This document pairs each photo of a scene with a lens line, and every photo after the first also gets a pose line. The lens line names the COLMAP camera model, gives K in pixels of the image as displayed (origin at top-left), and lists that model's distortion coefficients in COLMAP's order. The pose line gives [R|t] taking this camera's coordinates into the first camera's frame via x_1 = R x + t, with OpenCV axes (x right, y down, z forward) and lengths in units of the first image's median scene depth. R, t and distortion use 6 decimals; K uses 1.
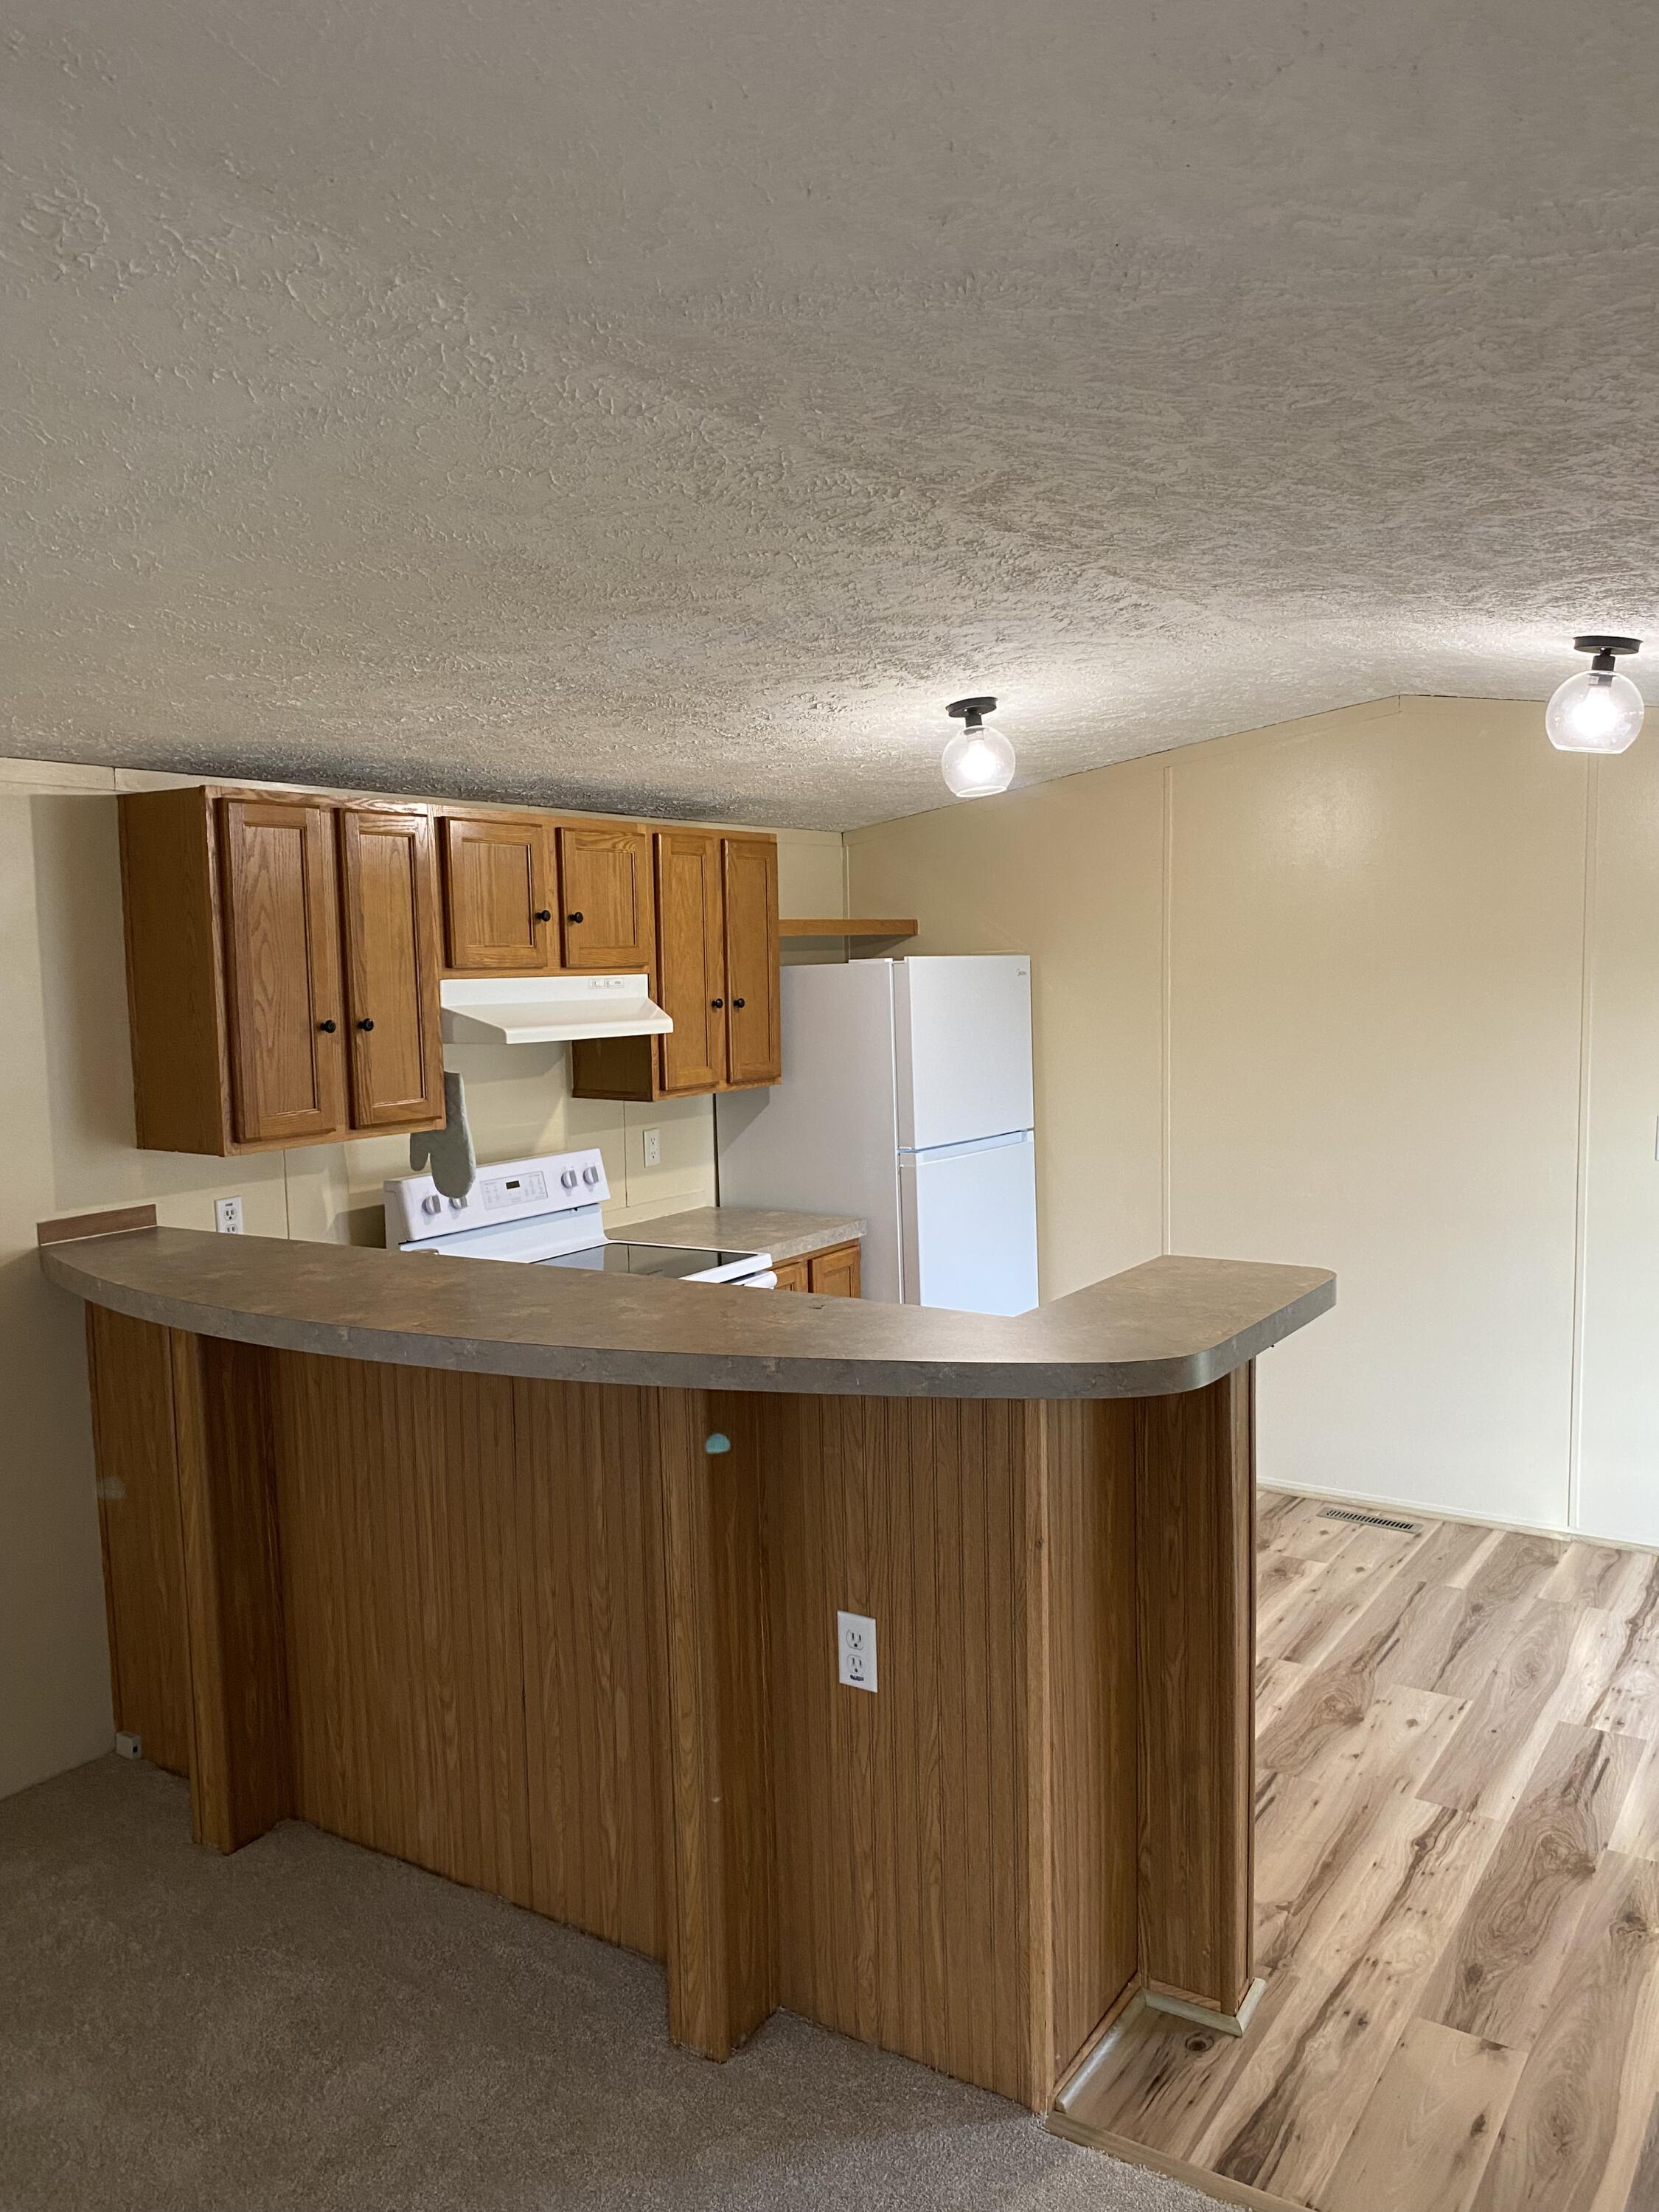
lens RADIAL K [[1696.8, 0, 851.1], [0, 1696.8, 1098.8], [0, 0, 1]] dist [0.026389, -0.025685]
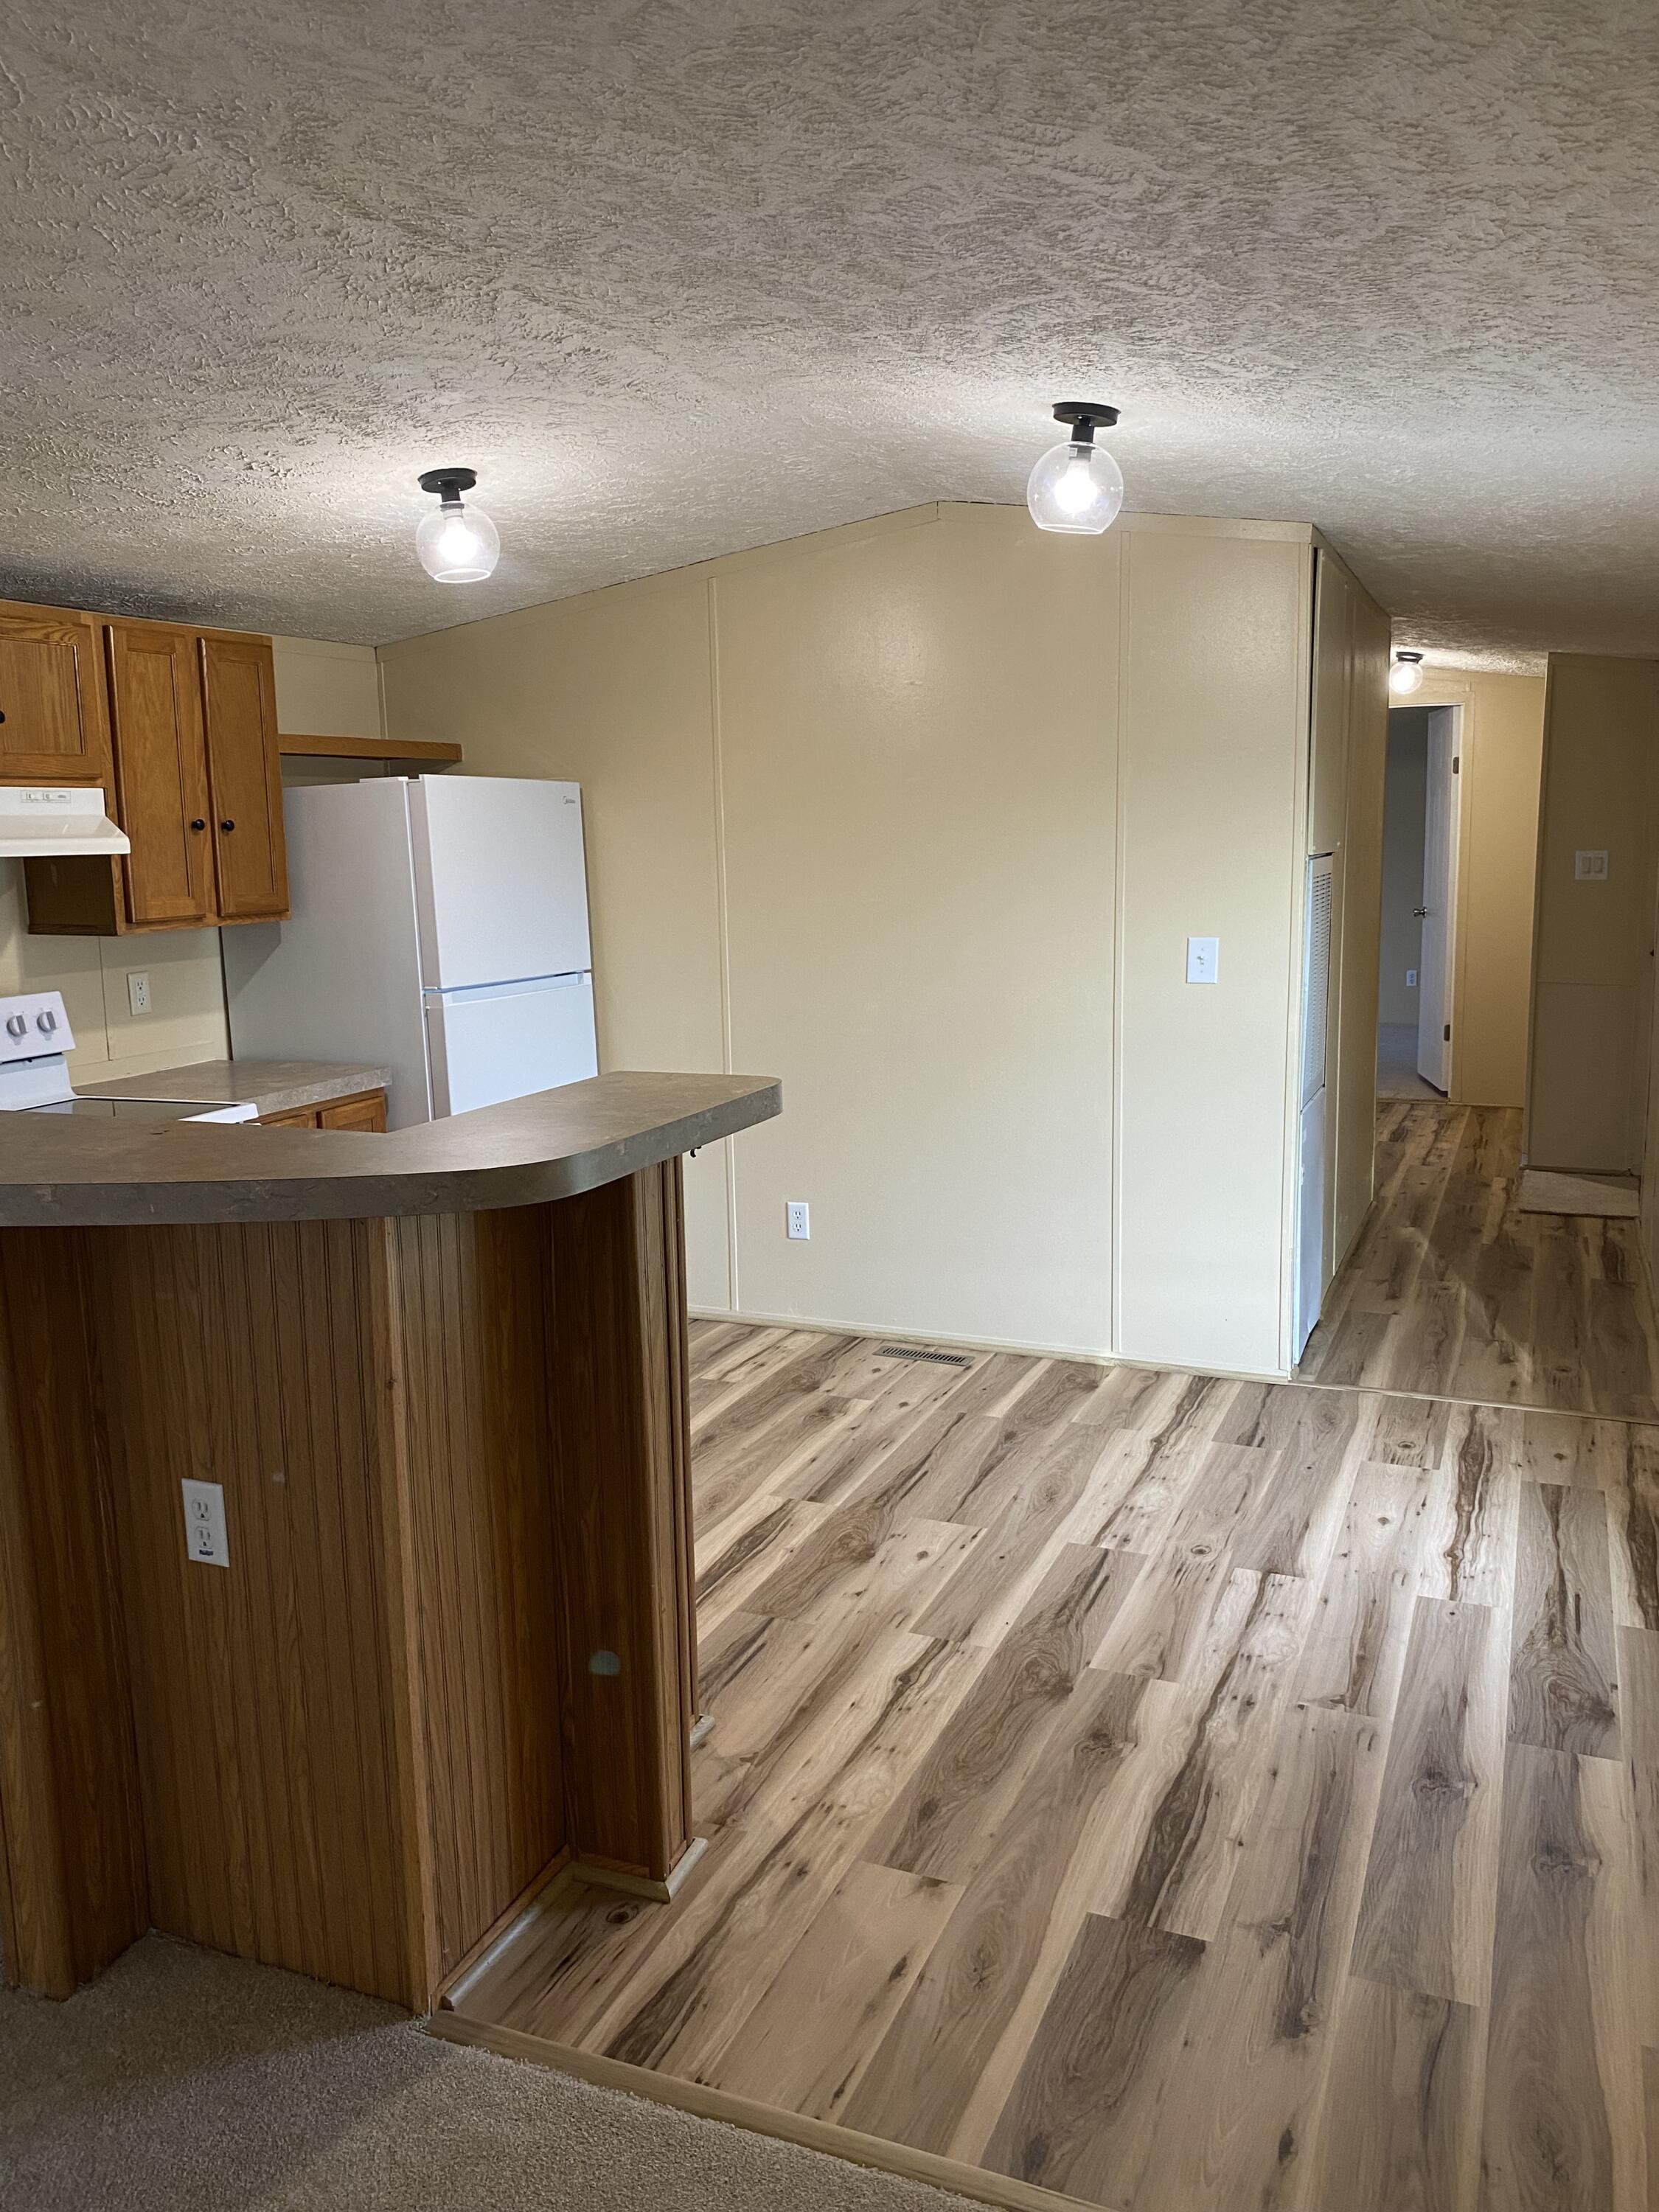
lens RADIAL K [[1696.8, 0, 836.2], [0, 1696.8, 1068.0], [0, 0, 1]] dist [0.026389, -0.025685]
pose [[0.984852, -0.025520, 0.171508, 0.124629], [0.016303, 0.998357, 0.054936, 0.036406], [-0.172628, -0.051308, 0.983650, 0.073613]]
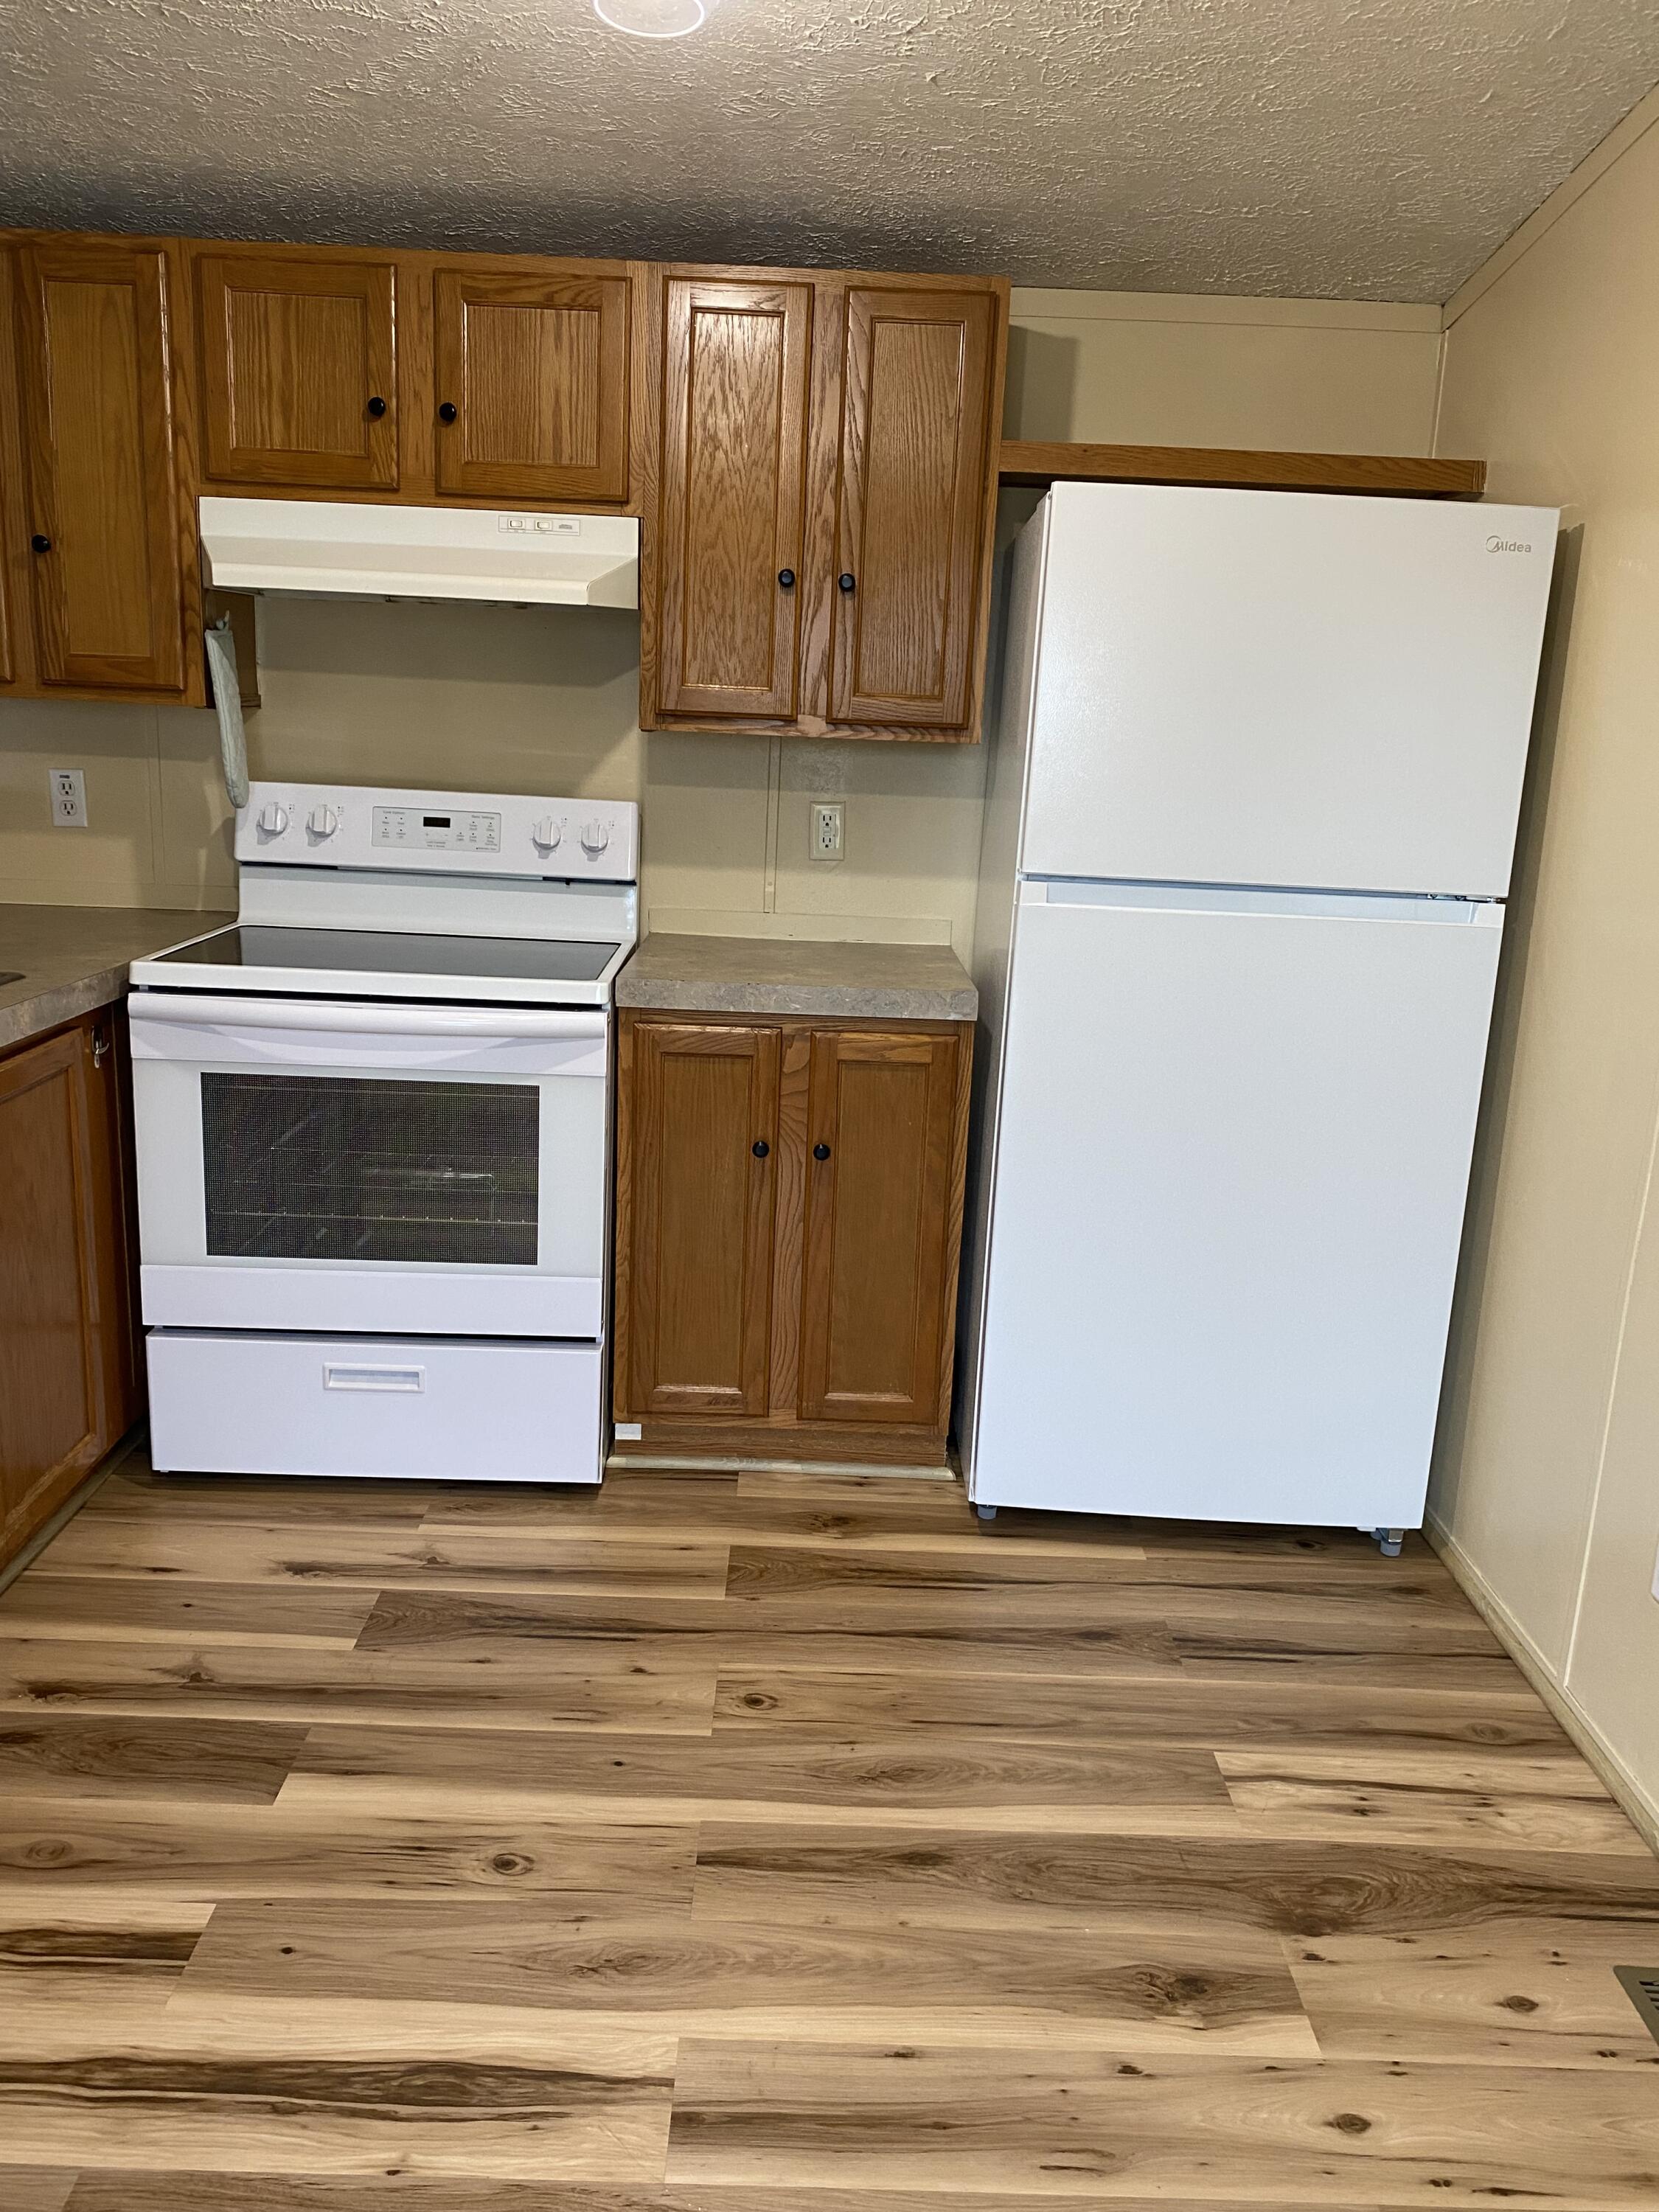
lens RADIAL K [[1696.8, 0, 839.9], [0, 1696.8, 1119.5], [0, 0, 1]] dist [0.026389, -0.025685]
pose [[0.542816, 0.238125, -0.805387, 0.613688], [-0.126850, 0.971207, 0.201658, 0.007621], [0.830217, -0.007300, 0.557393, 0.895446]]
